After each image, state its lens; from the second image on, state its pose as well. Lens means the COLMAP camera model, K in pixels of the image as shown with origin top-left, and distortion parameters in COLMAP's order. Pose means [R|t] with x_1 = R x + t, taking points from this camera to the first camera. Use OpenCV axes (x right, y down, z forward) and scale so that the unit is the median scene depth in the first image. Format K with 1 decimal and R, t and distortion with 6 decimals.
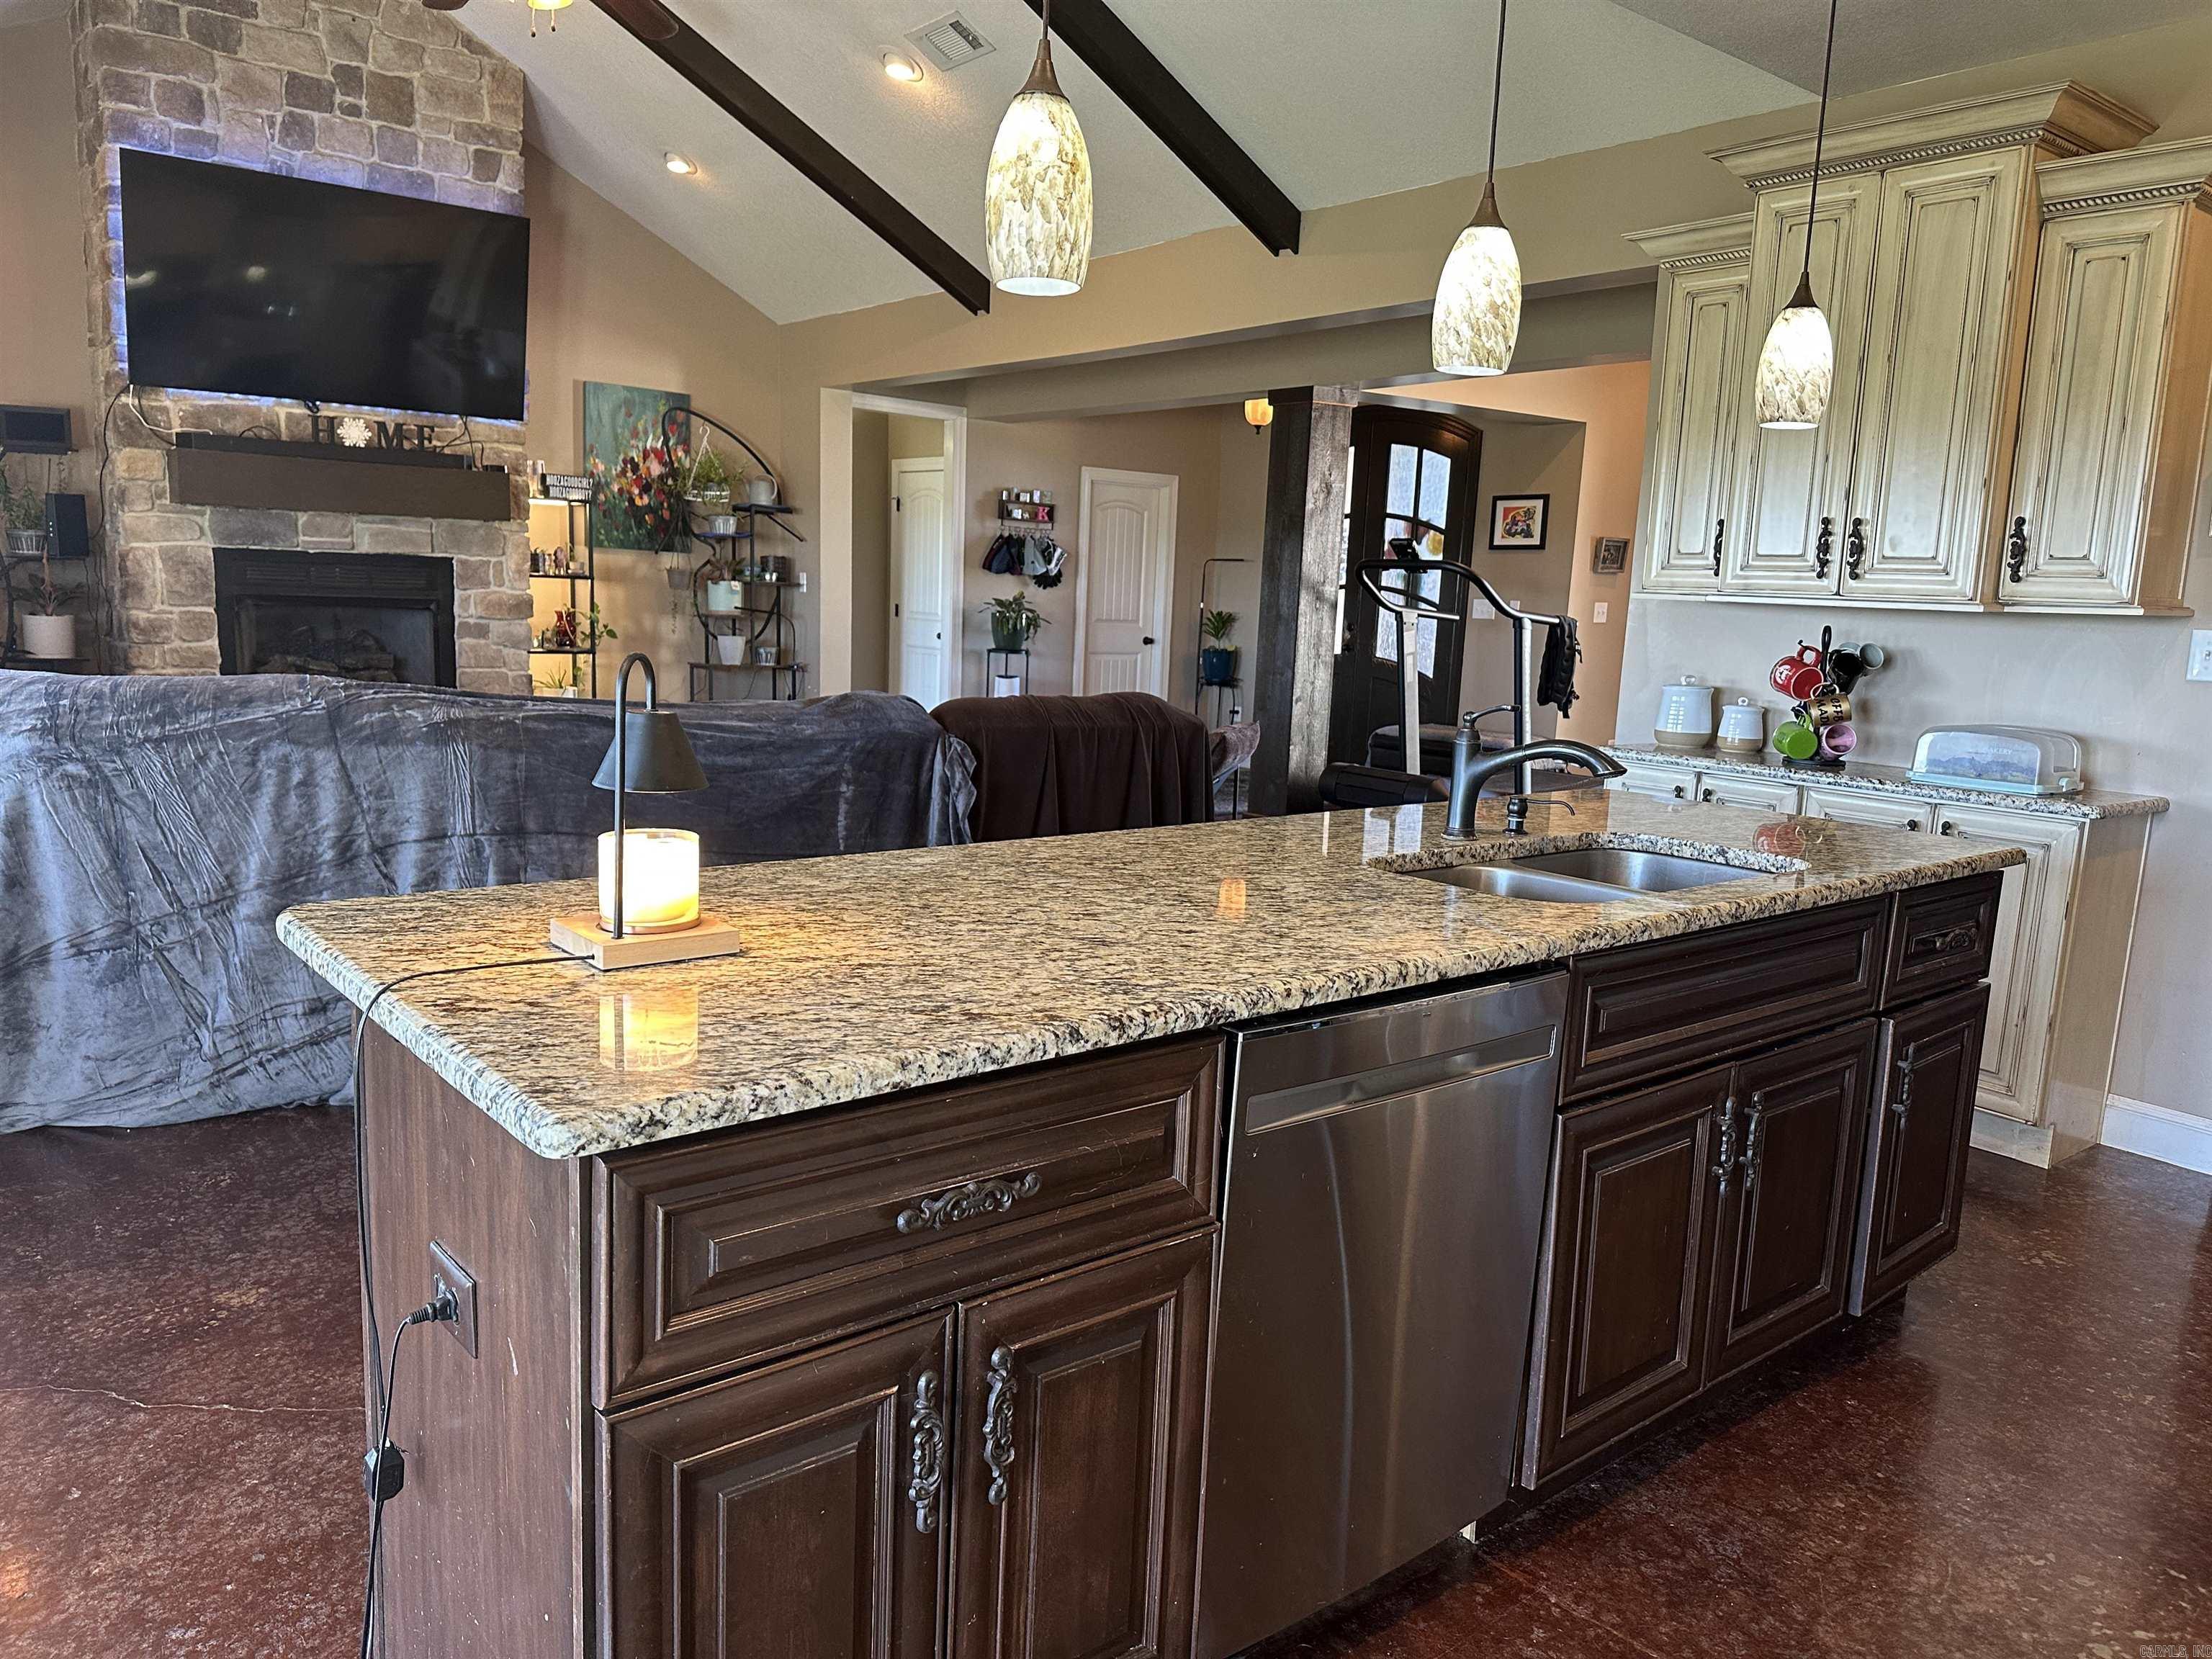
lens RADIAL K [[1545.4, 0, 1087.0], [0, 1545.4, 810.1], [0, 0, 1]] dist [0.043062, -0.042349]
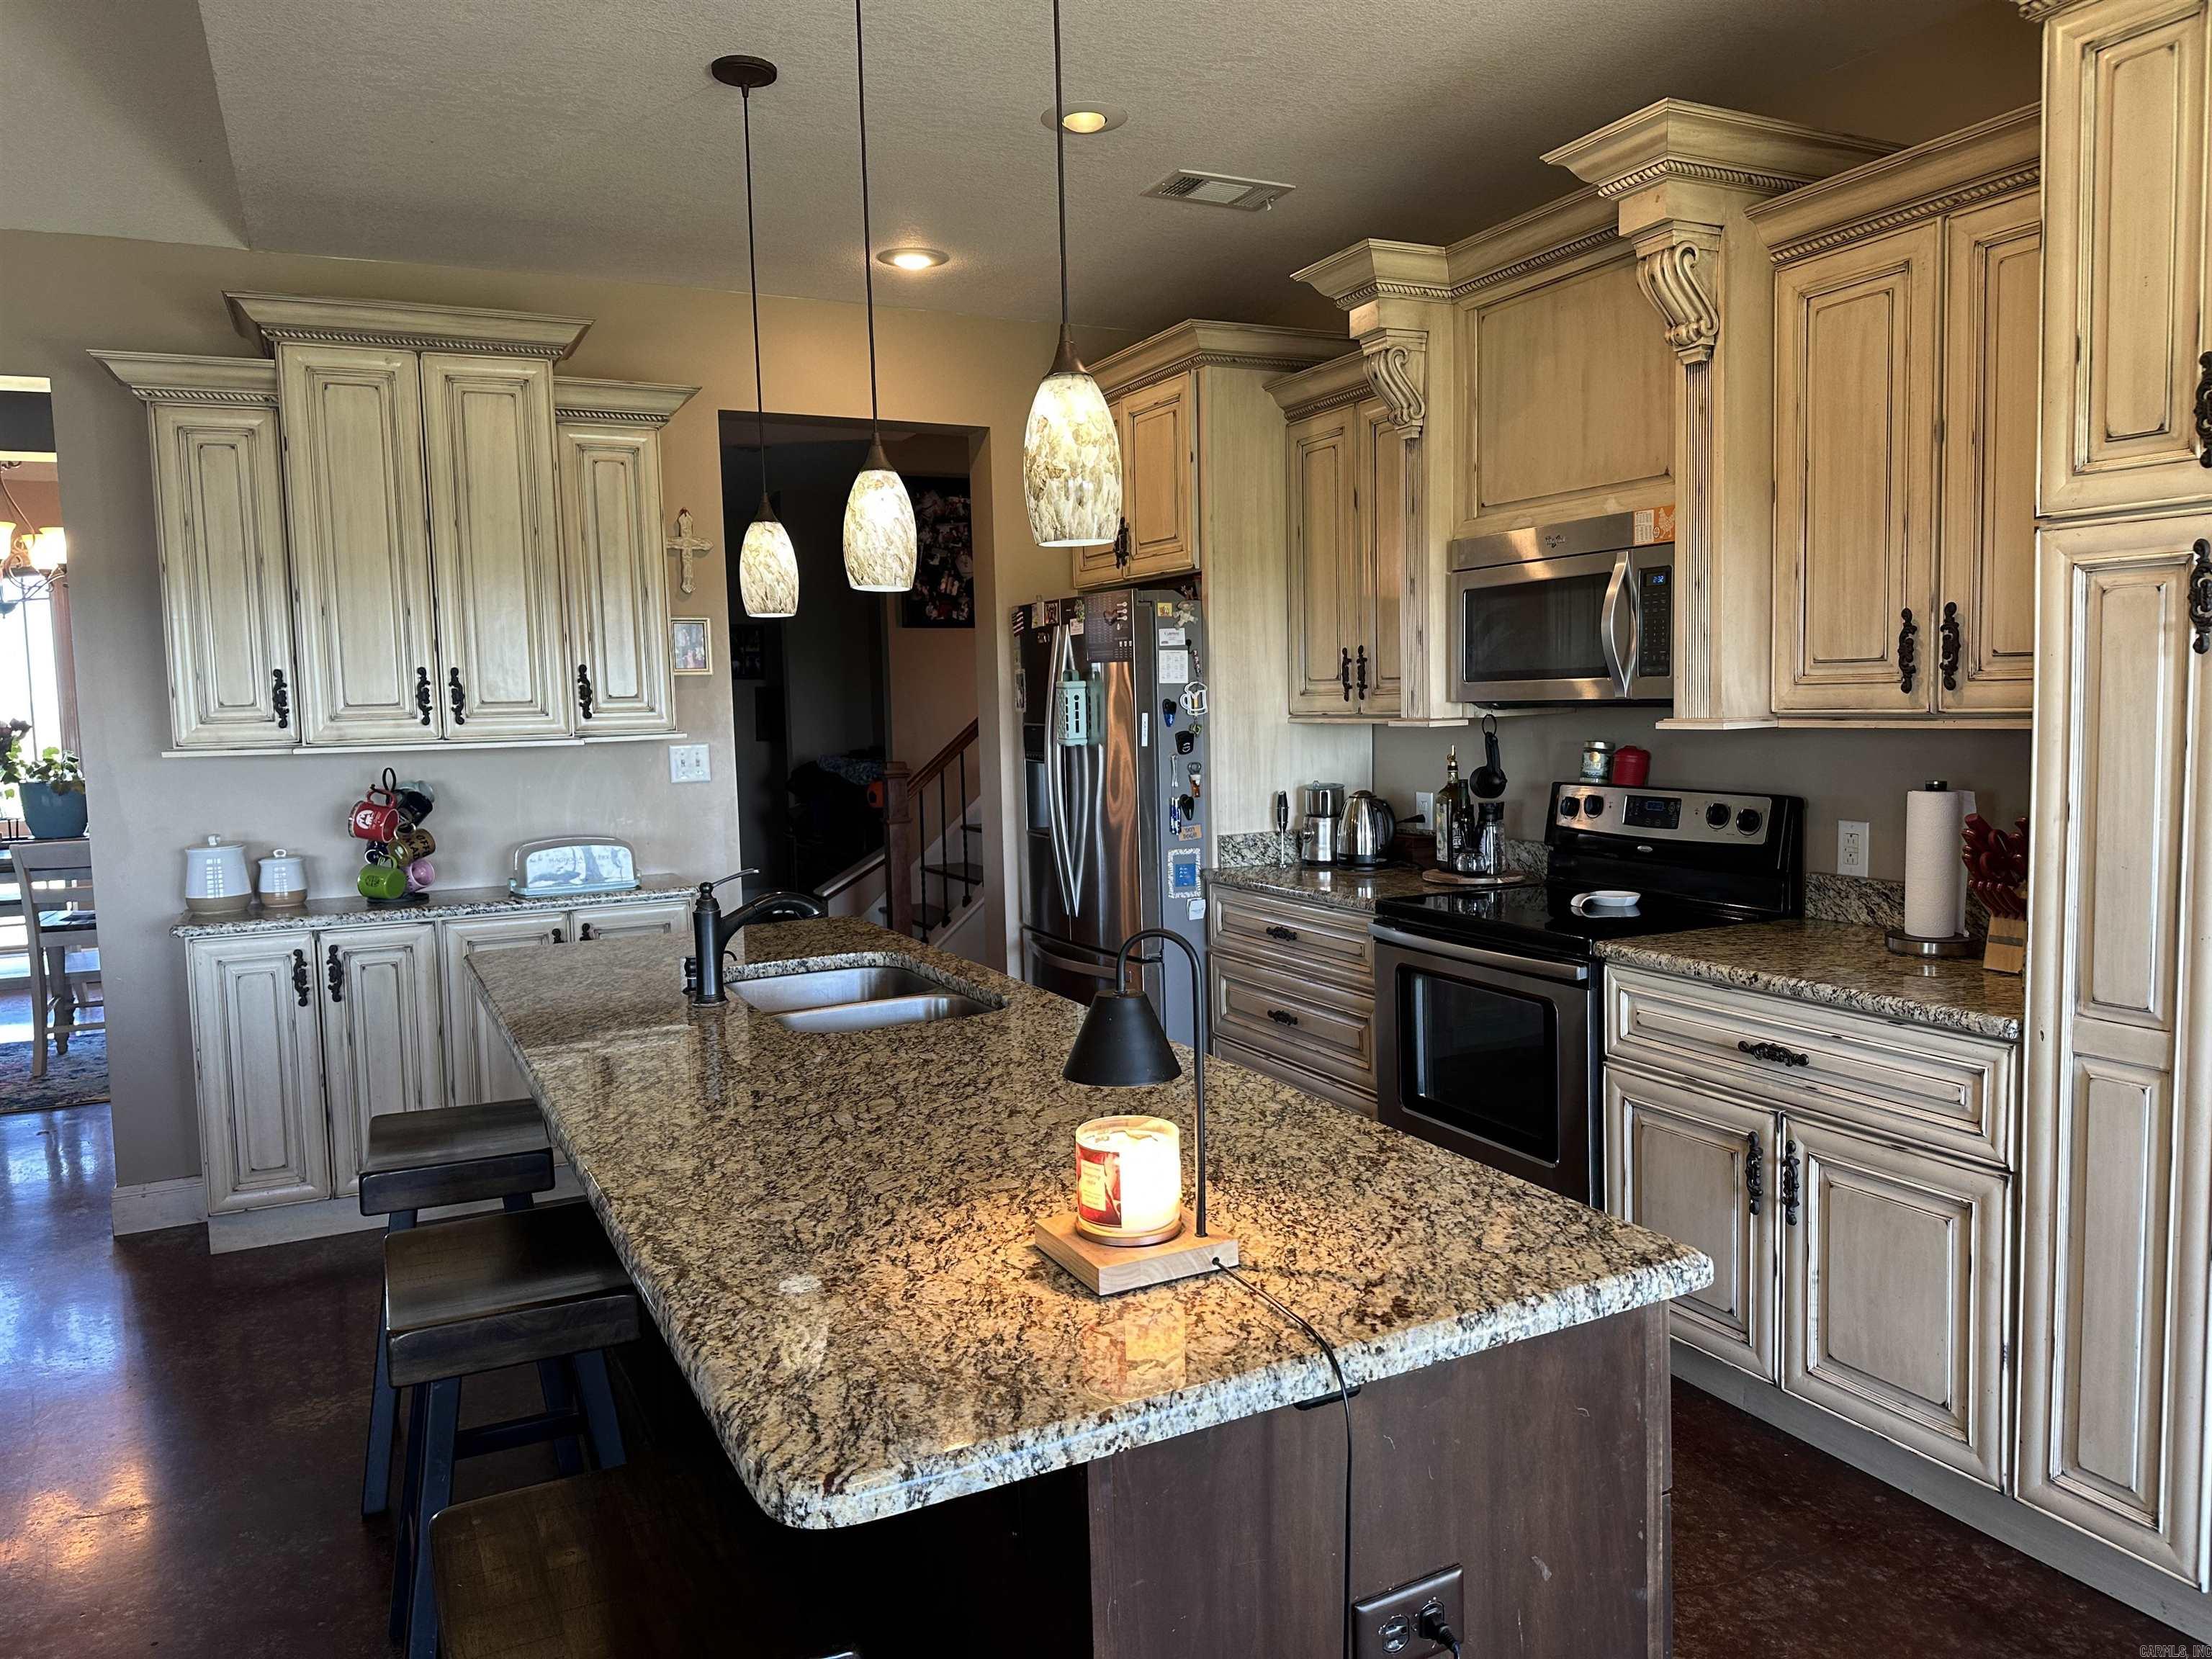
lens RADIAL K [[1545.4, 0, 1126.4], [0, 1545.4, 827.8], [0, 0, 1]] dist [0.043062, -0.042349]
pose [[0.225455, -0.134783, 0.964885, -0.489116], [0.178573, 0.979322, 0.095074, -0.104907], [-0.957748, 0.150868, 0.244862, 0.326539]]
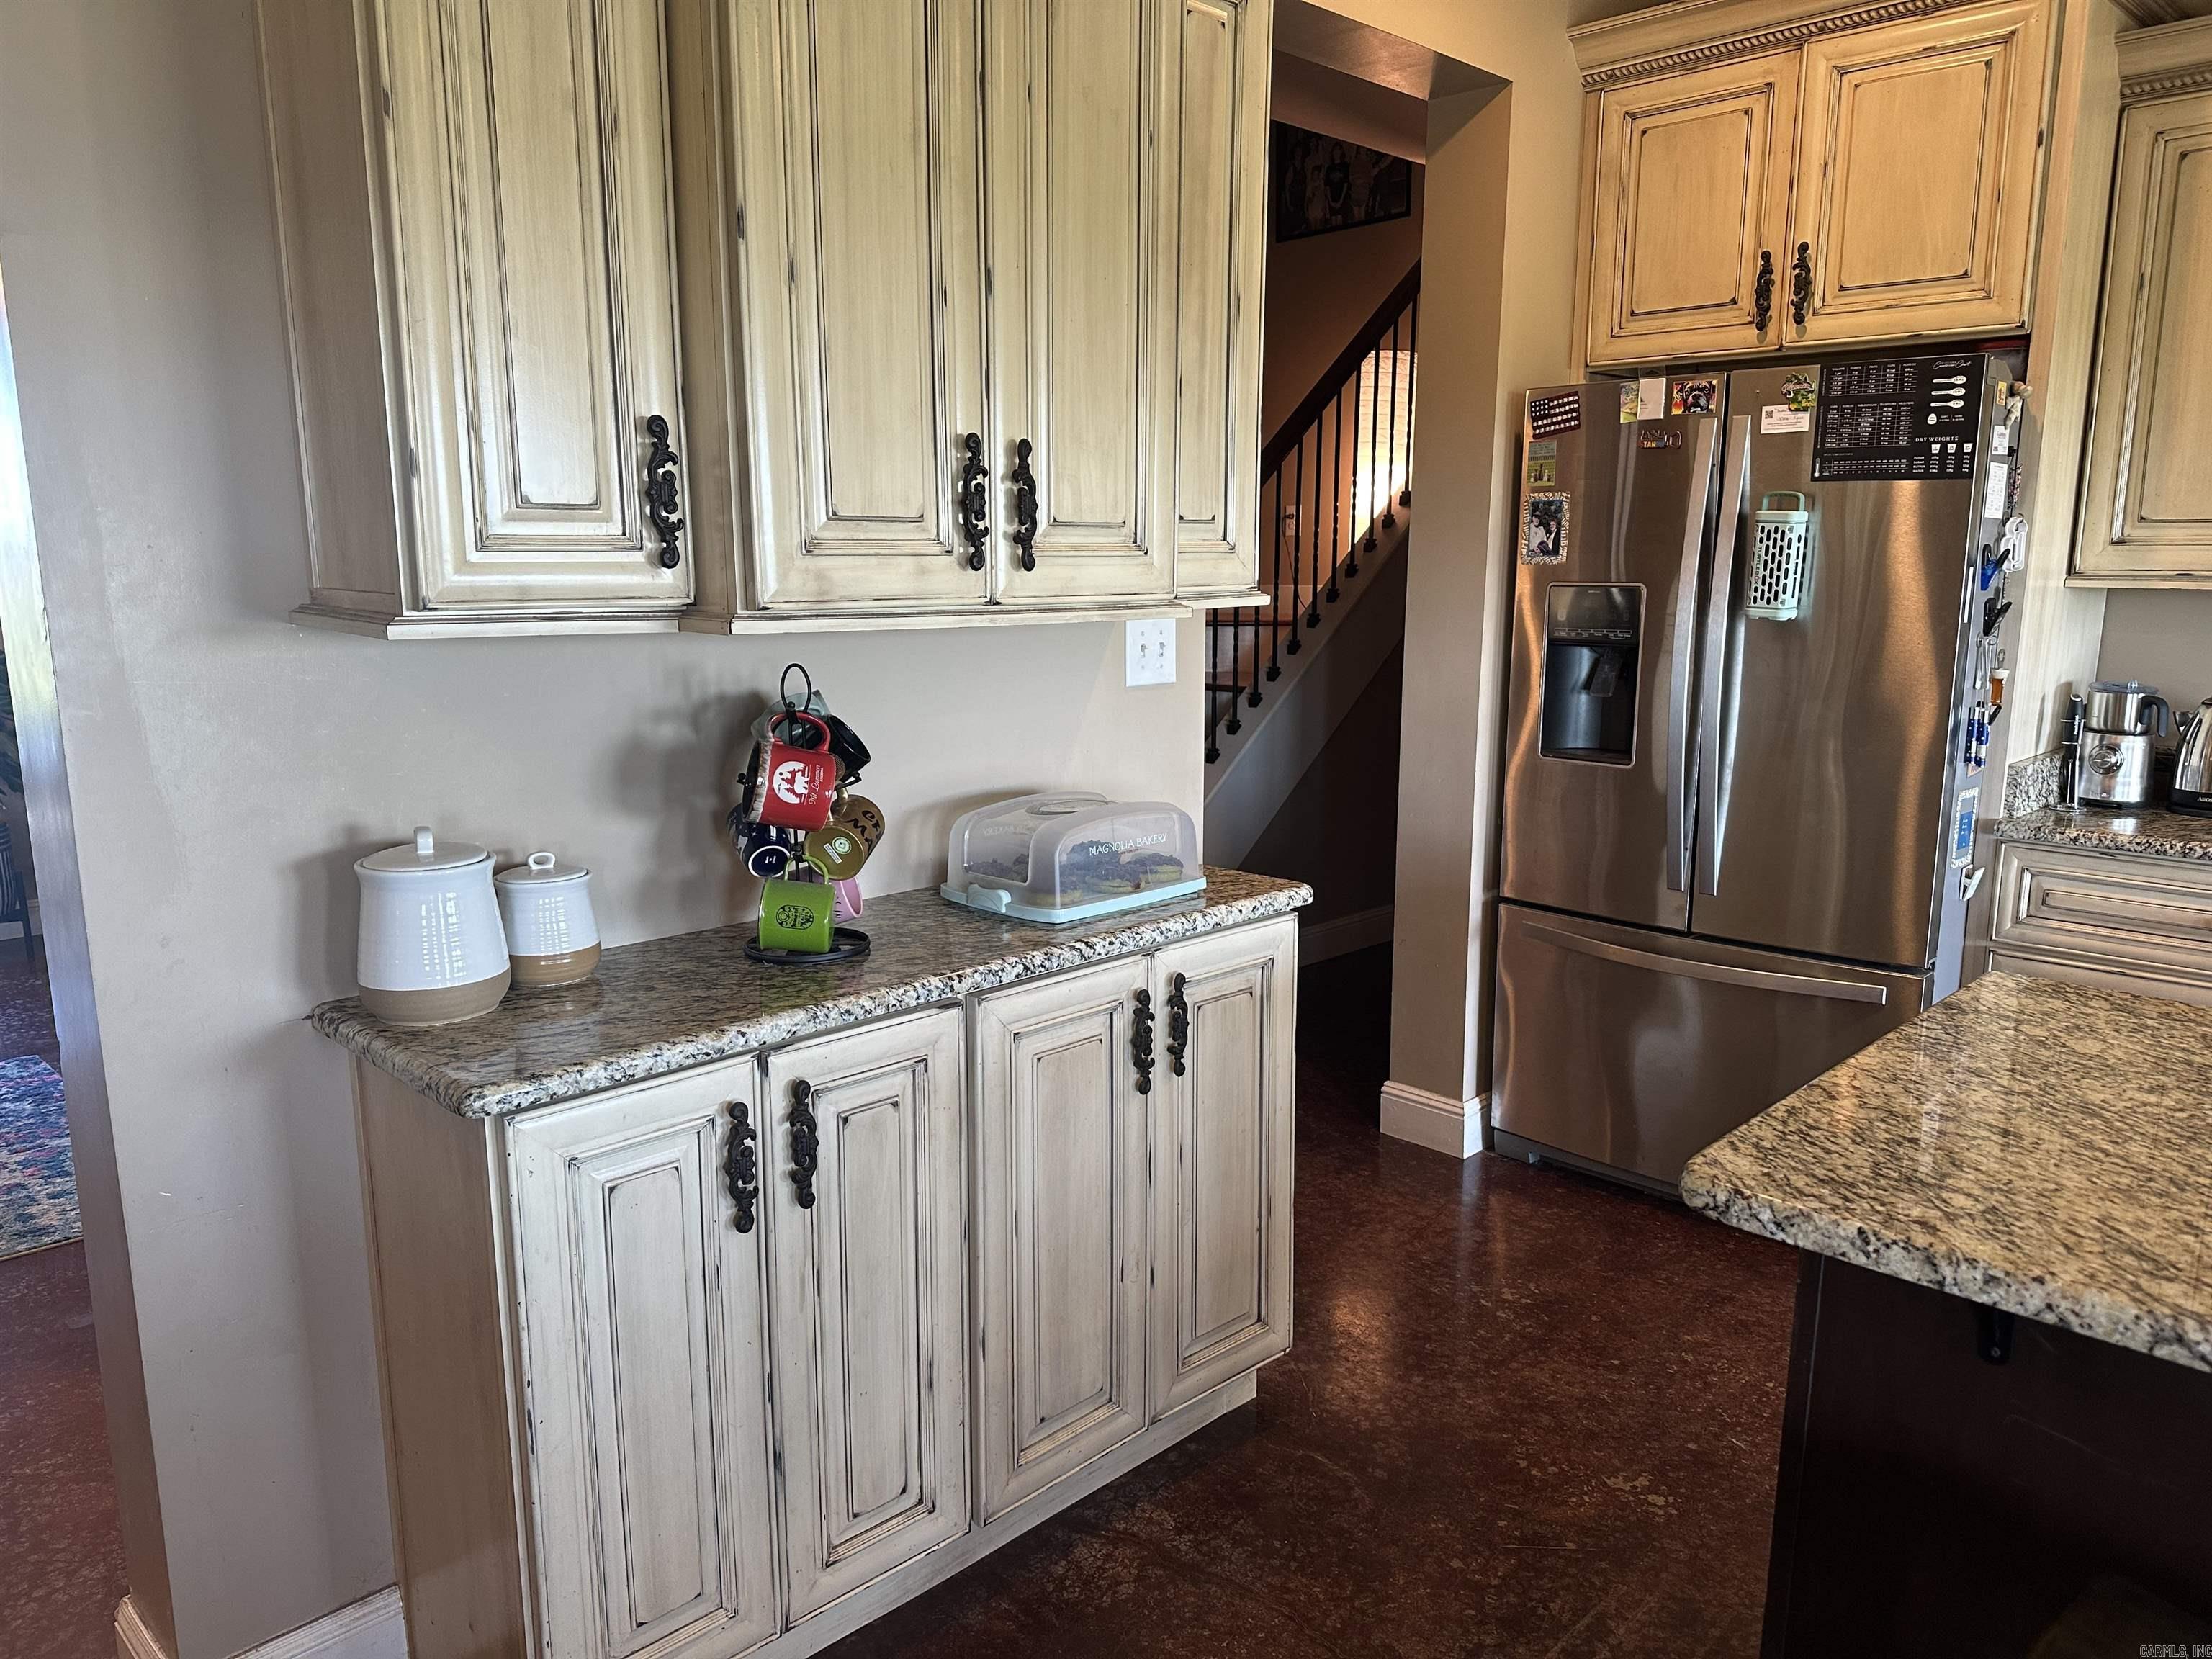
lens RADIAL K [[1545.4, 0, 1107.5], [0, 1545.4, 839.2], [0, 0, 1]] dist [0.043062, -0.042349]
pose [[-0.093337, -0.229741, 0.968766, 0.002552], [0.142953, 0.959839, 0.241397, -0.193204], [-0.985319, 0.161019, -0.056746, 1.092177]]
